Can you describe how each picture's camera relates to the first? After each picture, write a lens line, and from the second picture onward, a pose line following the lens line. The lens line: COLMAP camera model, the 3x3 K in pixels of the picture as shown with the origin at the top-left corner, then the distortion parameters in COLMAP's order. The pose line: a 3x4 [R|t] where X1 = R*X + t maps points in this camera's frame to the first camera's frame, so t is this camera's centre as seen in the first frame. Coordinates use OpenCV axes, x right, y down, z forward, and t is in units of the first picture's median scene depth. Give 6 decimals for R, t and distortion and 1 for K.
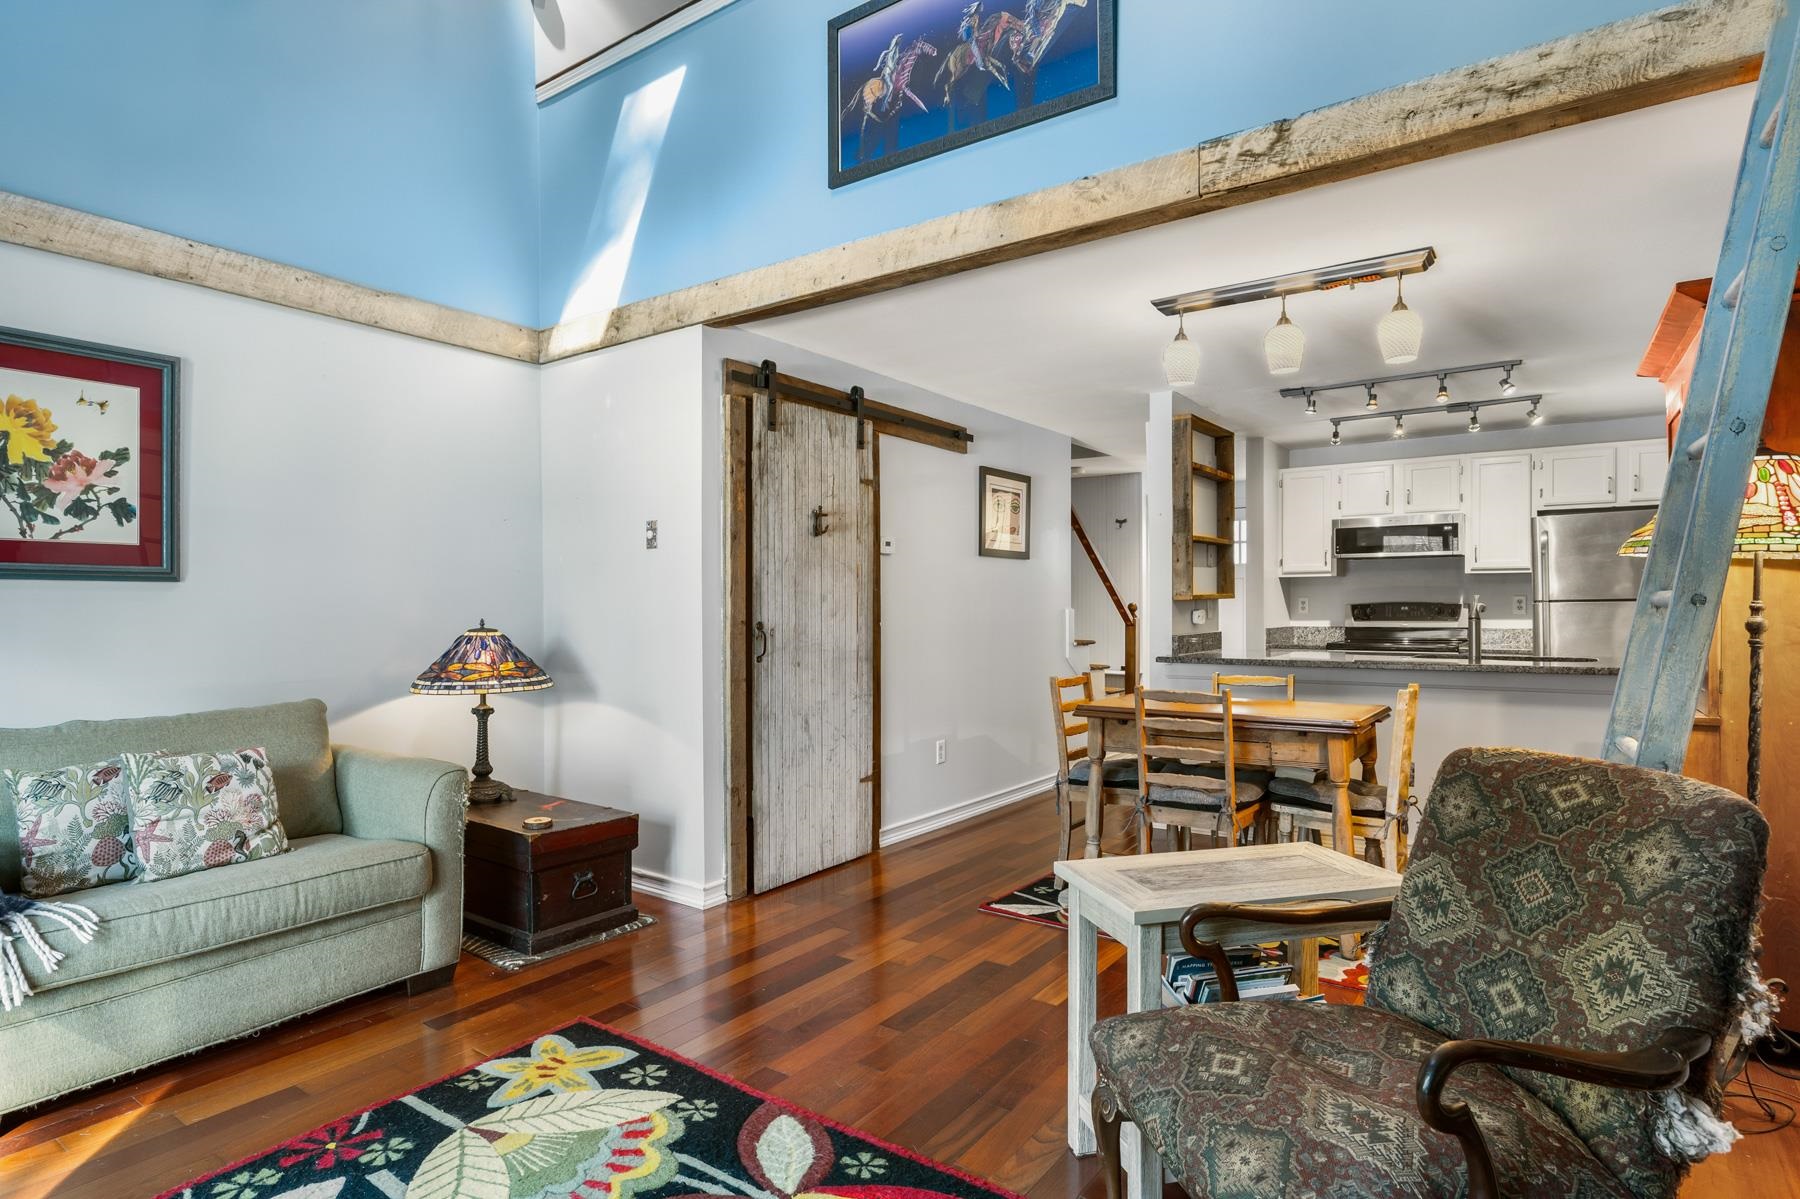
lens RADIAL K [[949.9, 0, 899.8], [0, 949.9, 609.6], [0, 0, 1]] dist [-0.003647, -0.000565]
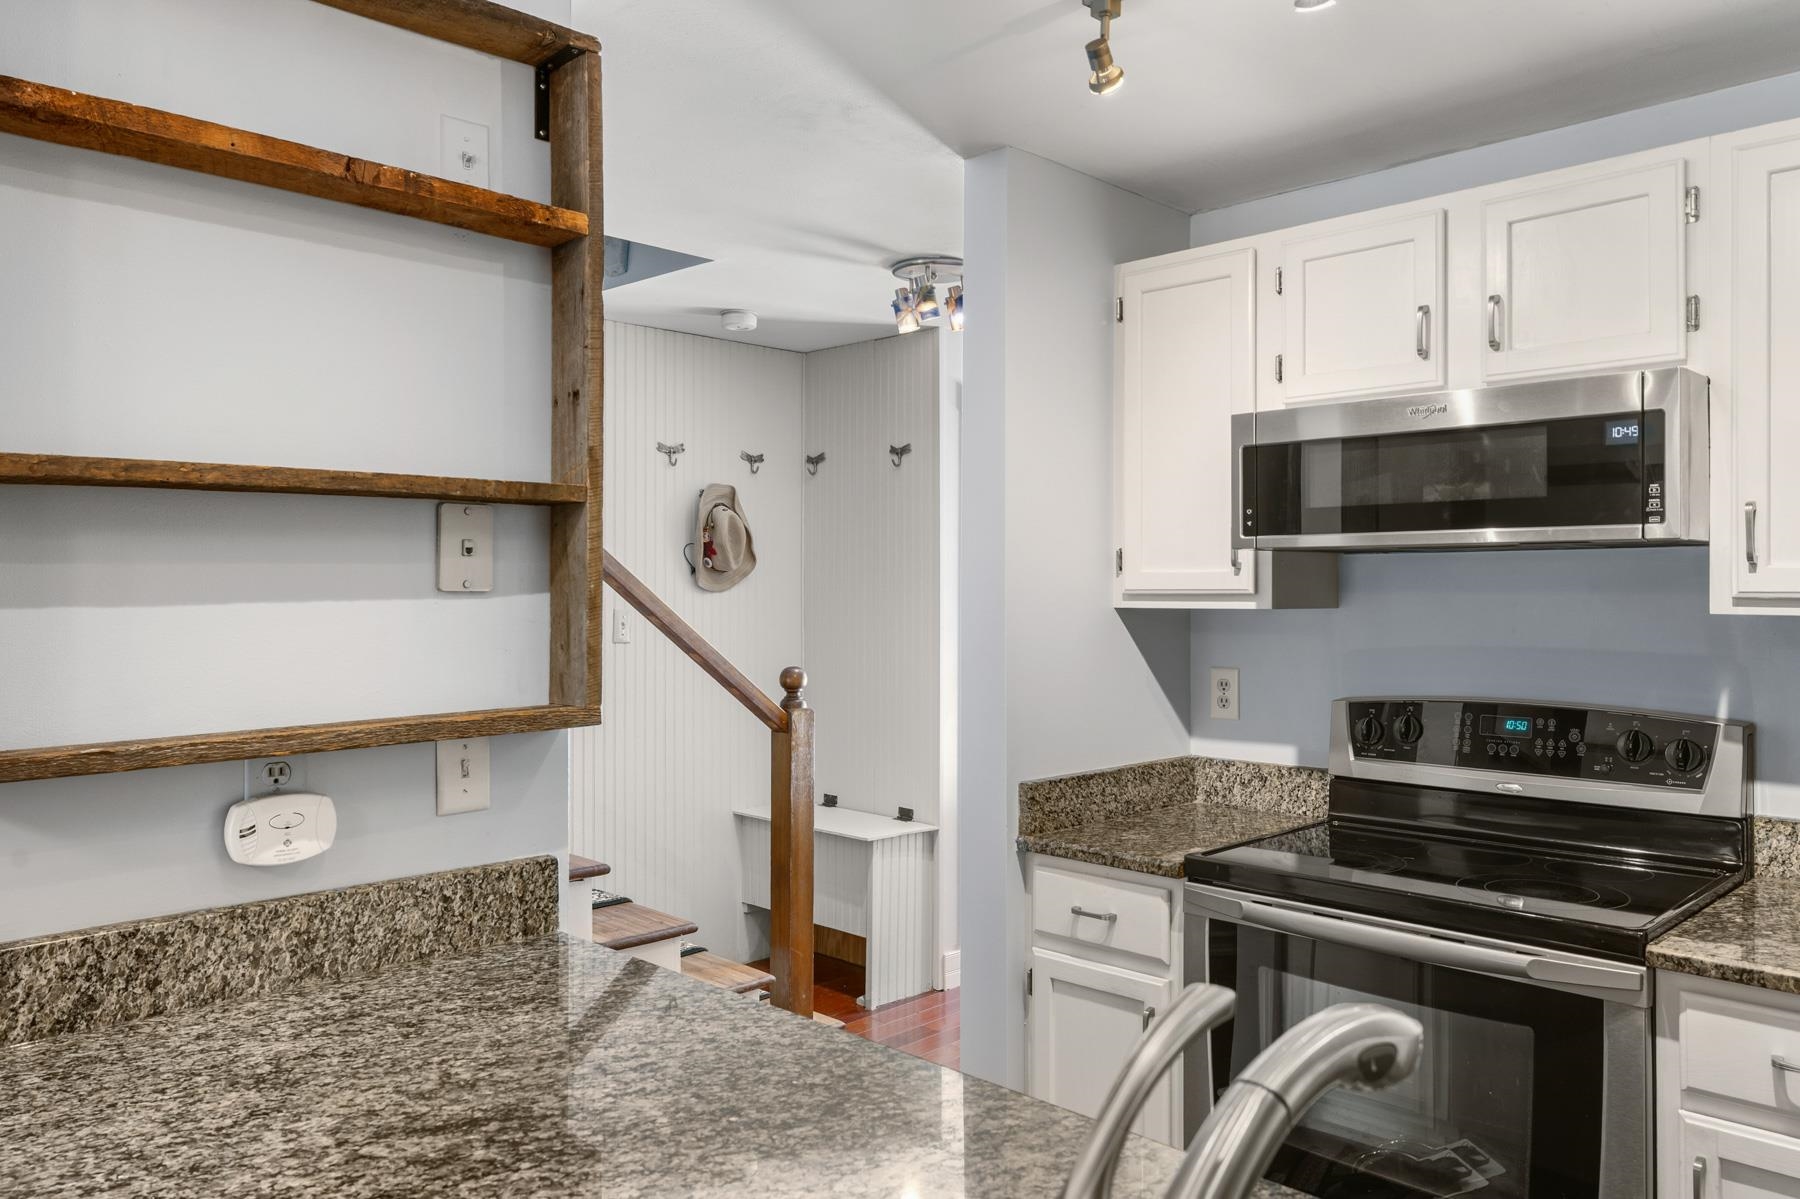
lens RADIAL K [[1285.4, 0, 896.4], [0, 1285.4, 579.0], [0, 0, 1]] dist [0.007953, -0.001195]
pose [[0.987858, 0.004115, -0.155303, 0.844106], [-0.006398, 0.999879, -0.014202, -0.079352], [0.155226, 0.015023, 0.987765, 1.219625]]
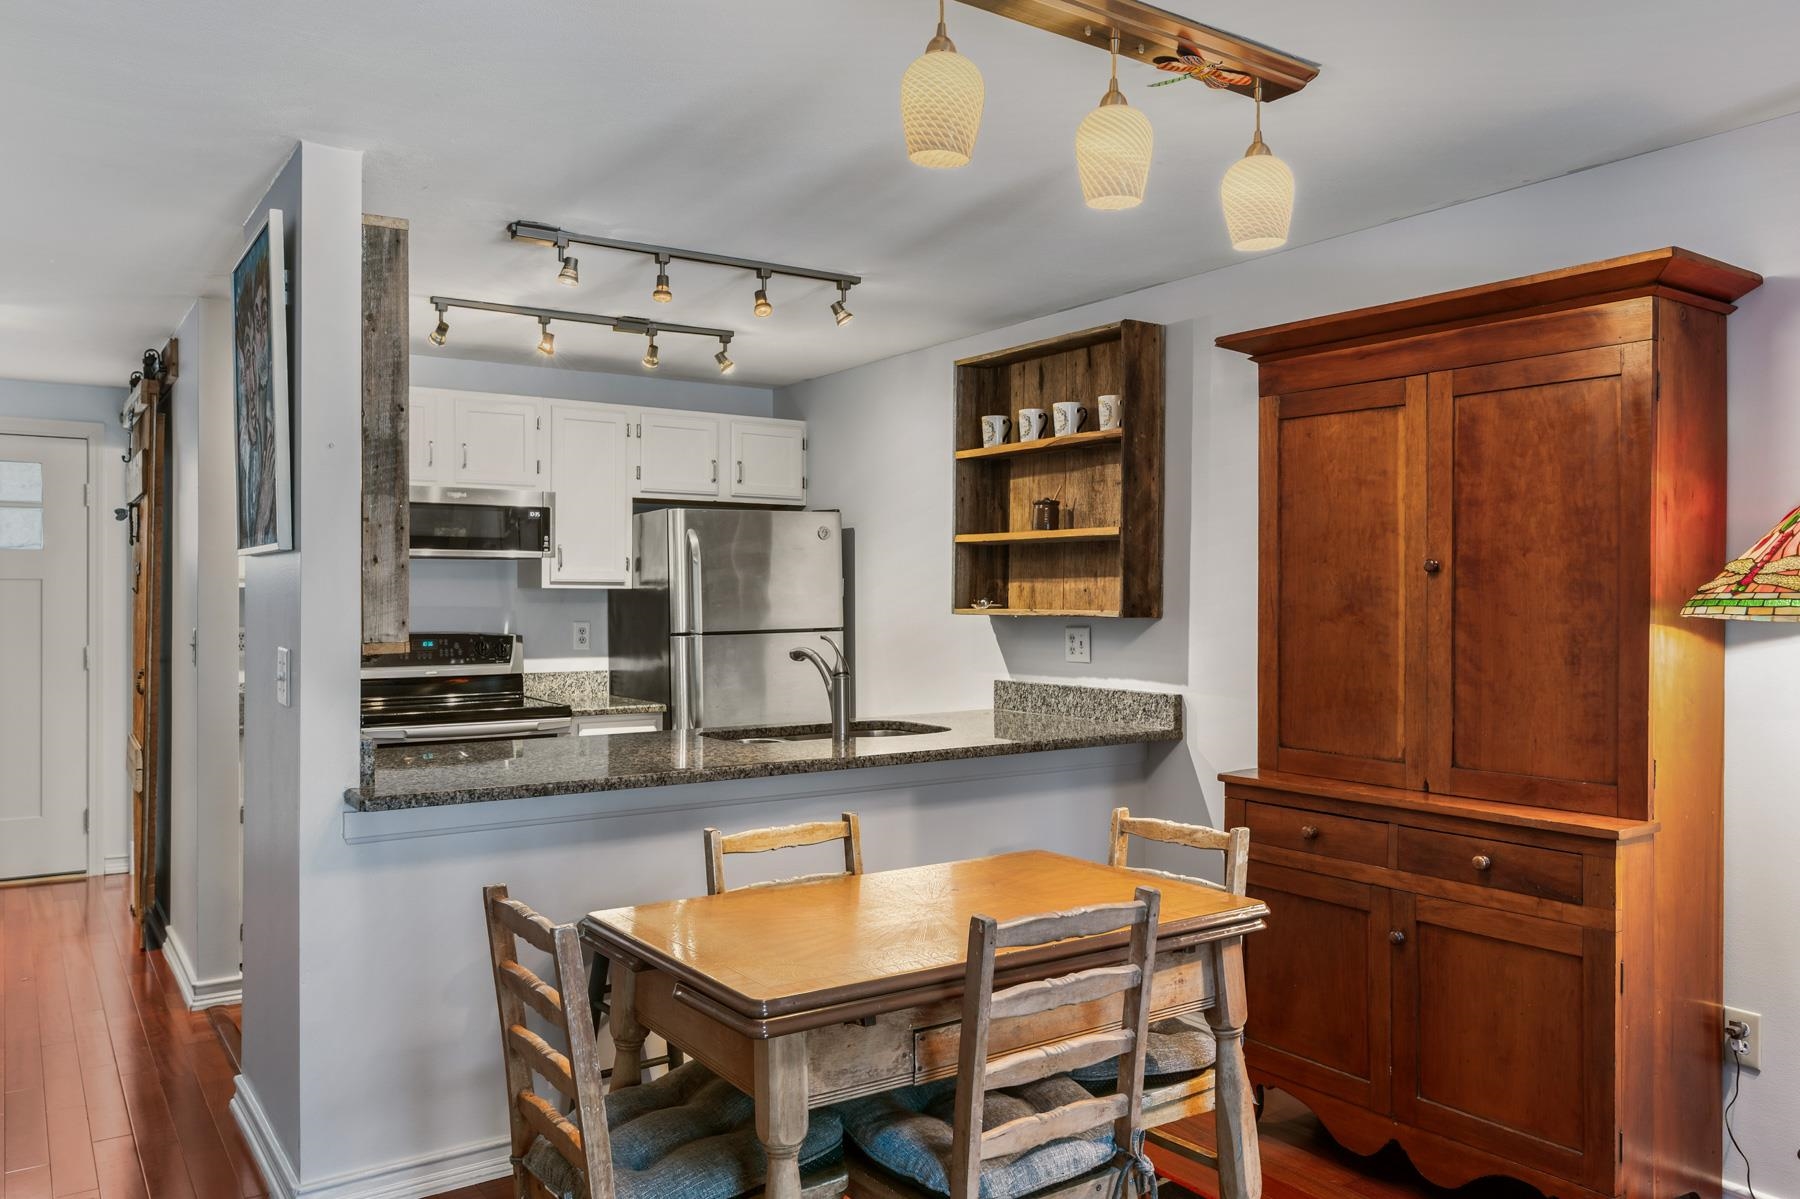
lens RADIAL K [[1328.7, 0, 896.0], [0, 1328.7, 595.2], [0, 0, 1]] dist [0.005411, 0.000348]
pose [[0.349549, 0.006380, 0.936896, -0.283731], [0.004067, 0.999957, -0.008327, -0.048253], [-0.936909, 0.006721, 0.349508, 0.912922]]
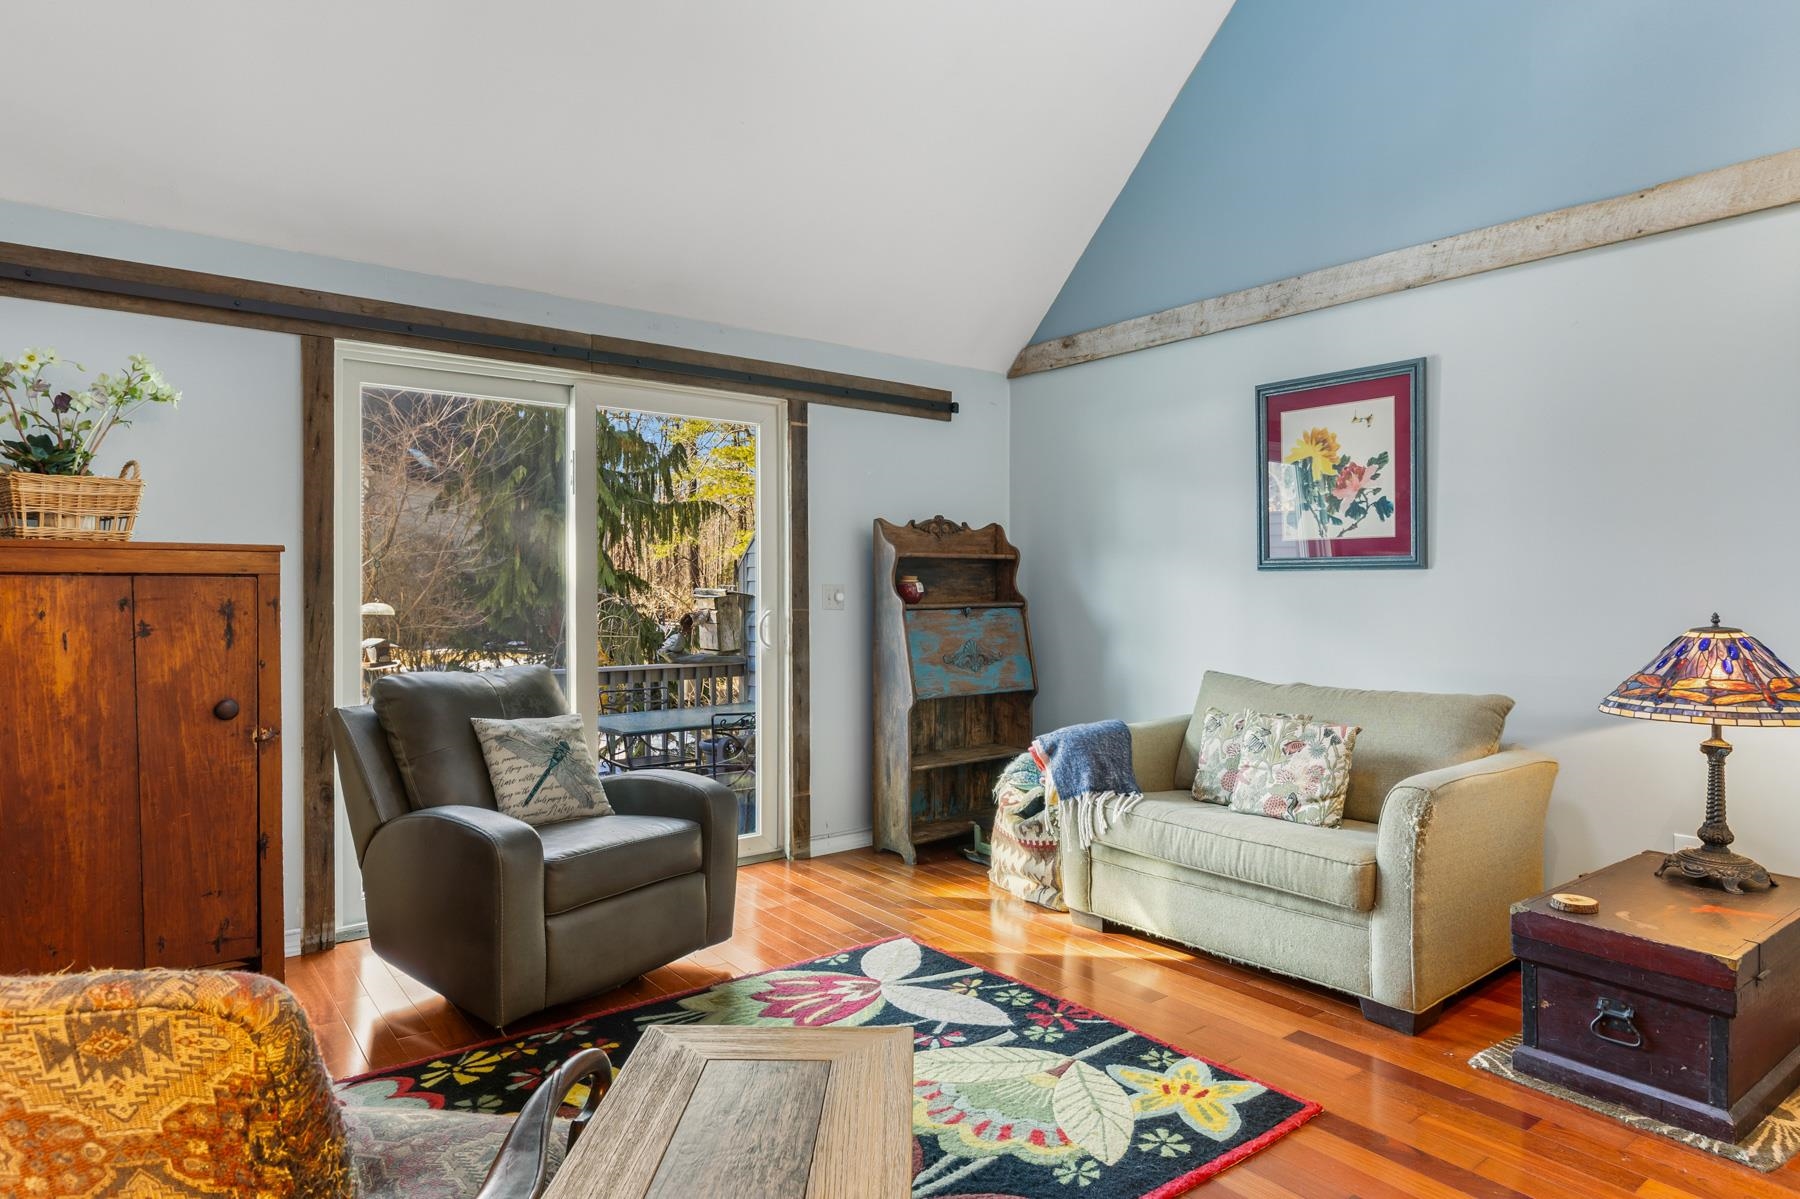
lens RADIAL K [[1032.3, 0, 897.9], [0, 1032.3, 586.5], [0, 0, 1]] dist [0.001775, -0.001274]
pose [[-0.284860, 0.001252, -0.958568, 0.515709], [-0.005326, 0.999982, 0.002889, -0.009849], [0.958554, 0.005929, -0.284848, 0.767786]]
